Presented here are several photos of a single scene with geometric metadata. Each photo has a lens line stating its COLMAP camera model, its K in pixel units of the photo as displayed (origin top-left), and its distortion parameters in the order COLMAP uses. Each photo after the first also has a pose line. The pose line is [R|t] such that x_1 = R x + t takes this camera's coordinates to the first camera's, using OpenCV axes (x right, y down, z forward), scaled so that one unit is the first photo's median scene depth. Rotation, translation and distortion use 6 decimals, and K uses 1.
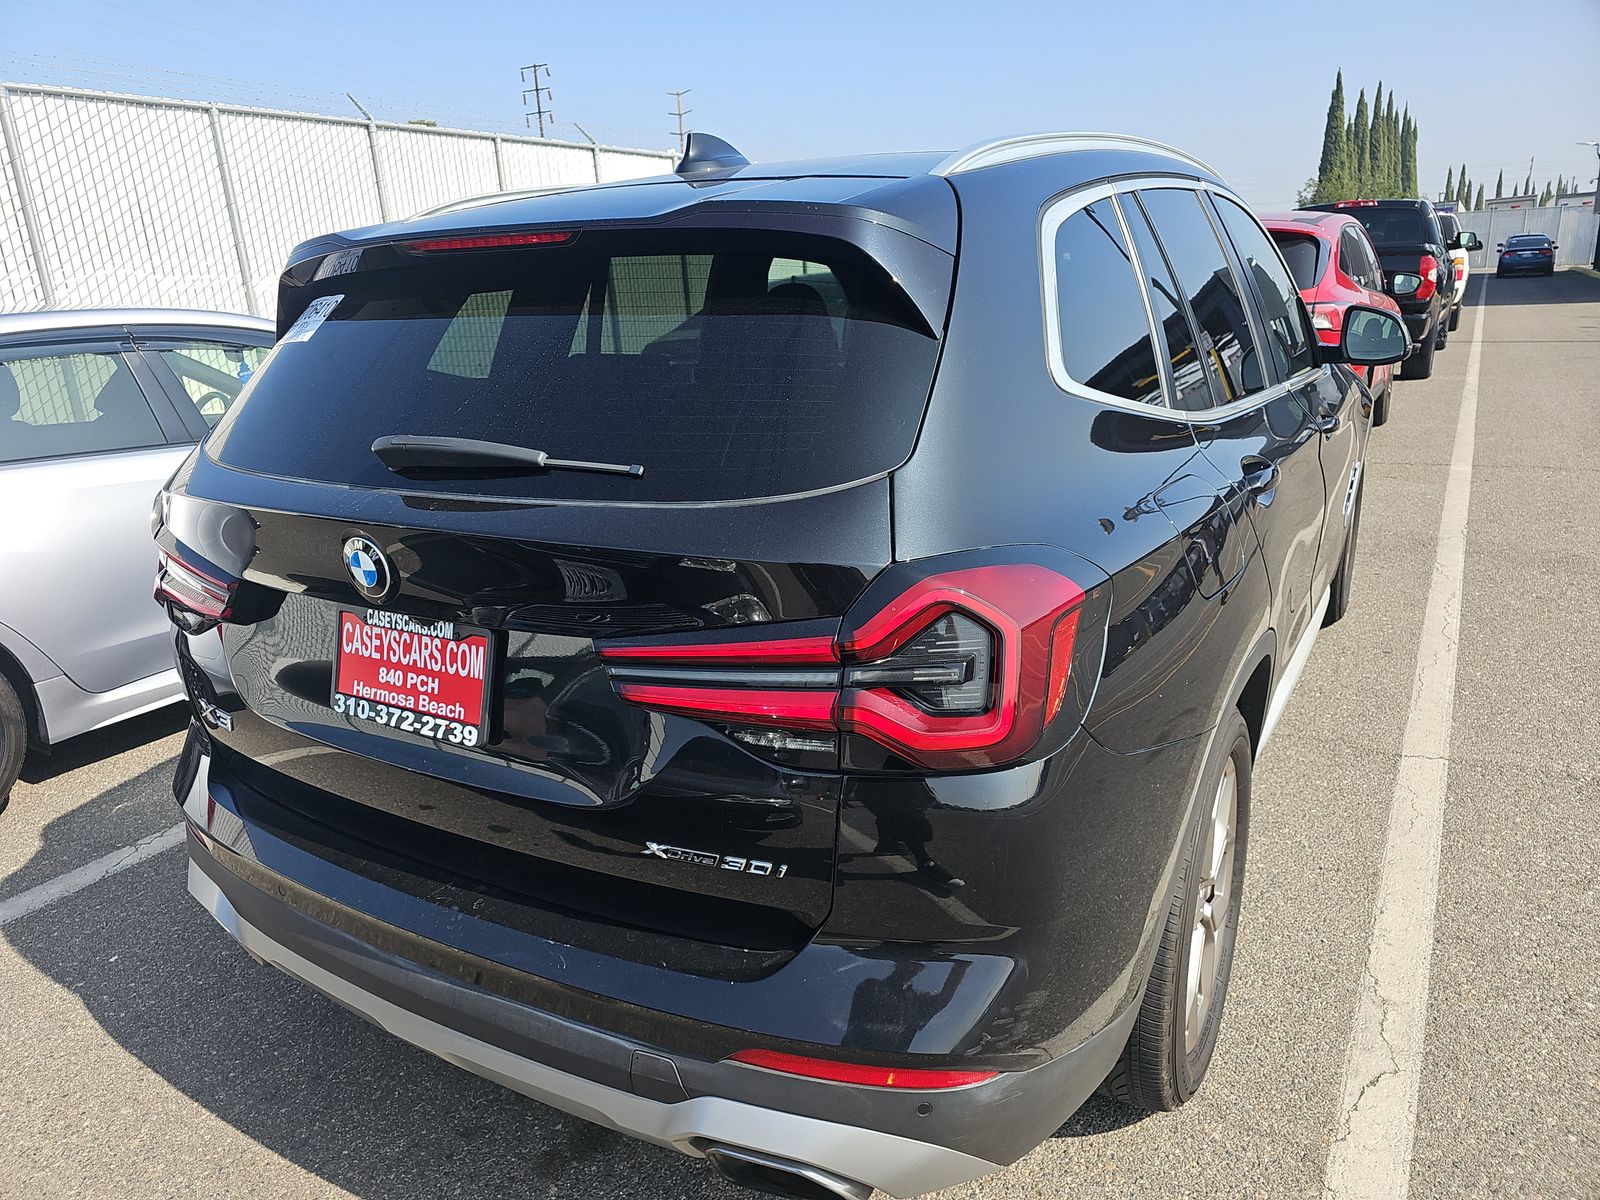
lens RADIAL K [[1107.3, 0, 790.7], [0, 1107.3, 599.1], [0, 0, 1]] dist [0.046763, -0.046147]
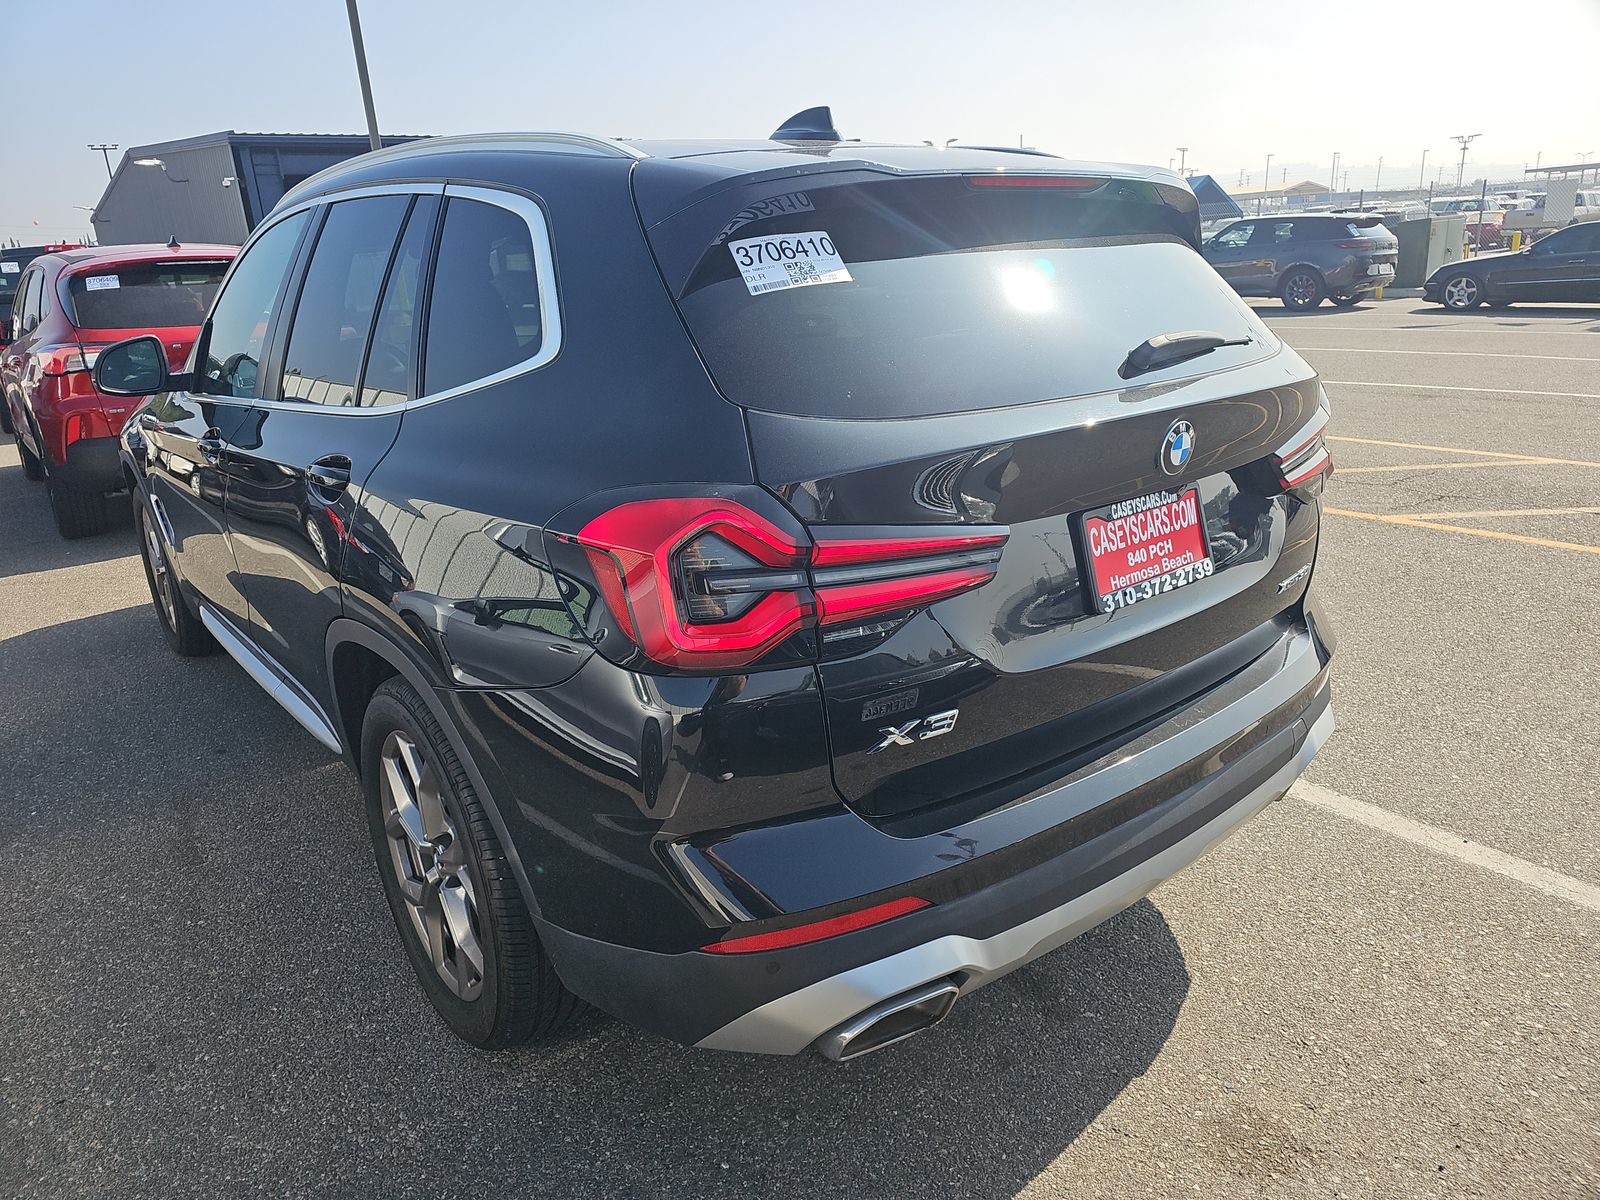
lens RADIAL K [[1107.3, 0, 790.7], [0, 1107.3, 599.1], [0, 0, 1]] dist [0.046763, -0.046147]
pose [[0.322864, -0.244468, 0.914327, -1.528310], [0.298133, 0.943153, 0.146900, -0.161933], [-0.898263, 0.225162, 0.377394, 0.909205]]
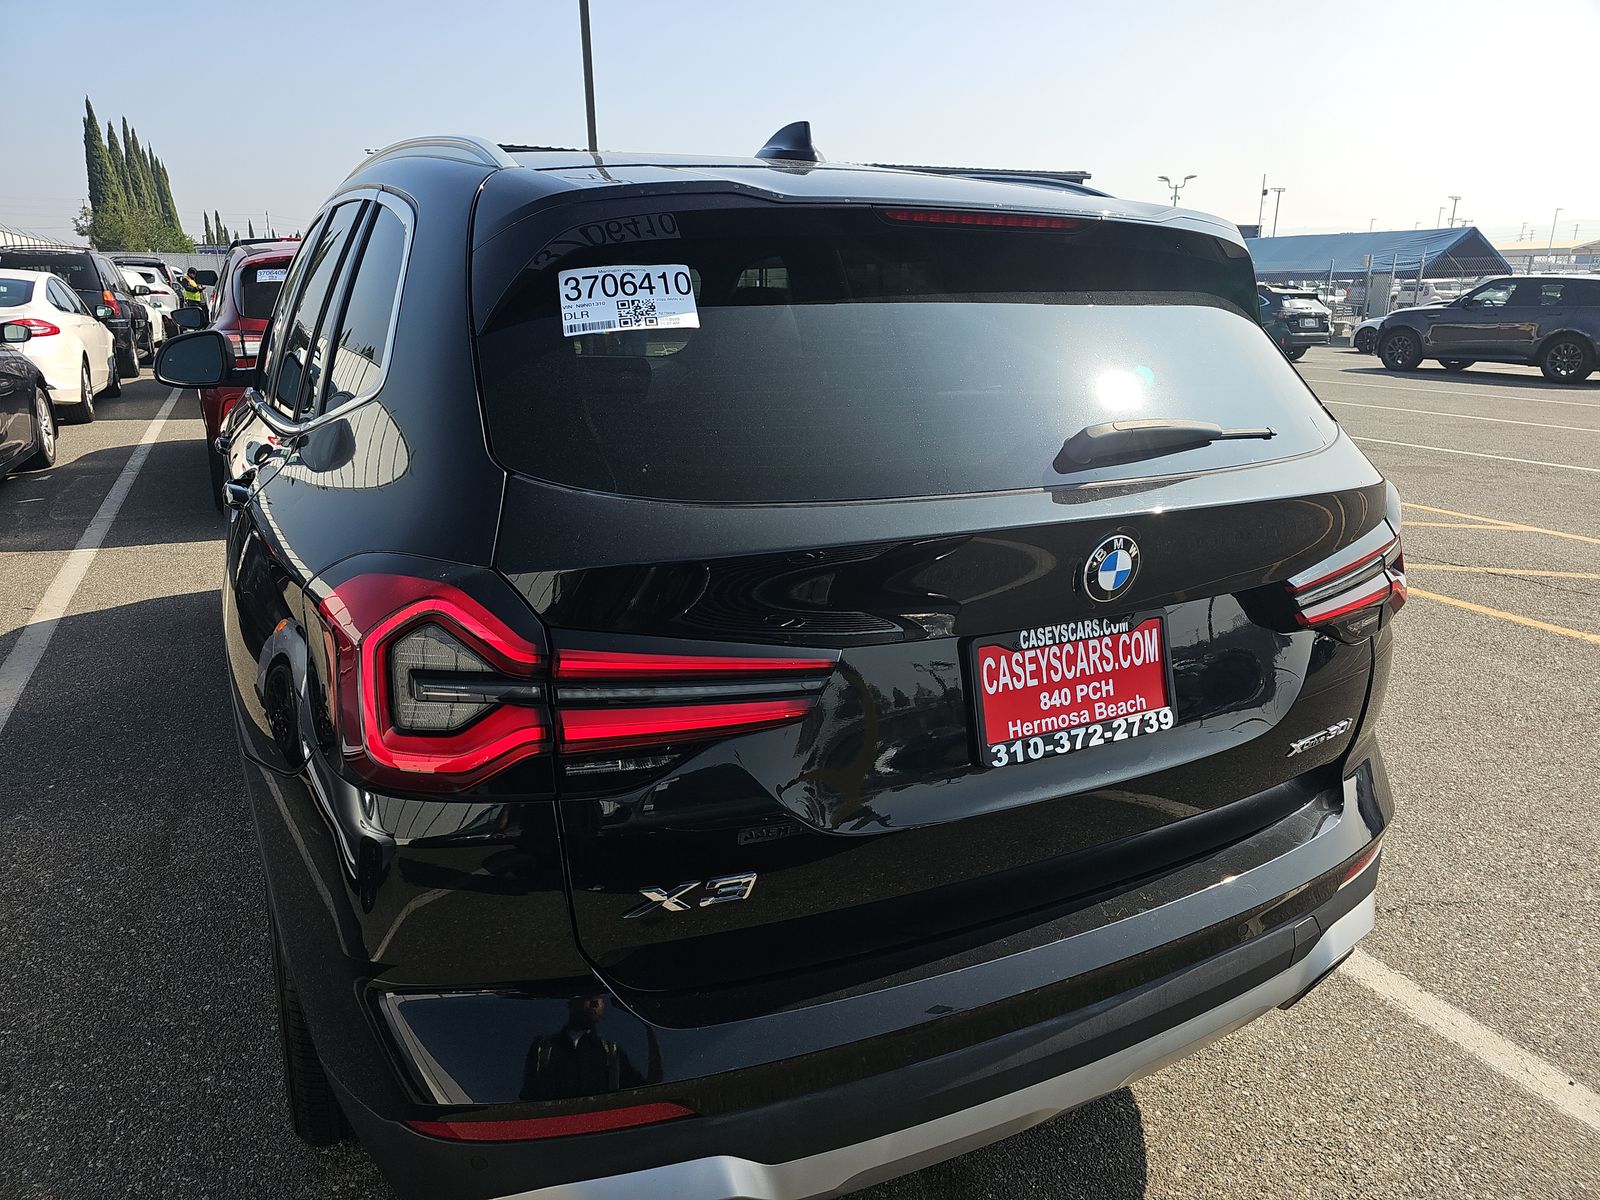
lens RADIAL K [[1107.3, 0, 790.7], [0, 1107.3, 599.1], [0, 0, 1]] dist [0.046763, -0.046147]
pose [[0.498860, -0.180975, 0.847577, -1.211187], [0.210632, 0.973951, 0.083987, -0.127536], [-0.840698, 0.136629, 0.523985, 0.710664]]
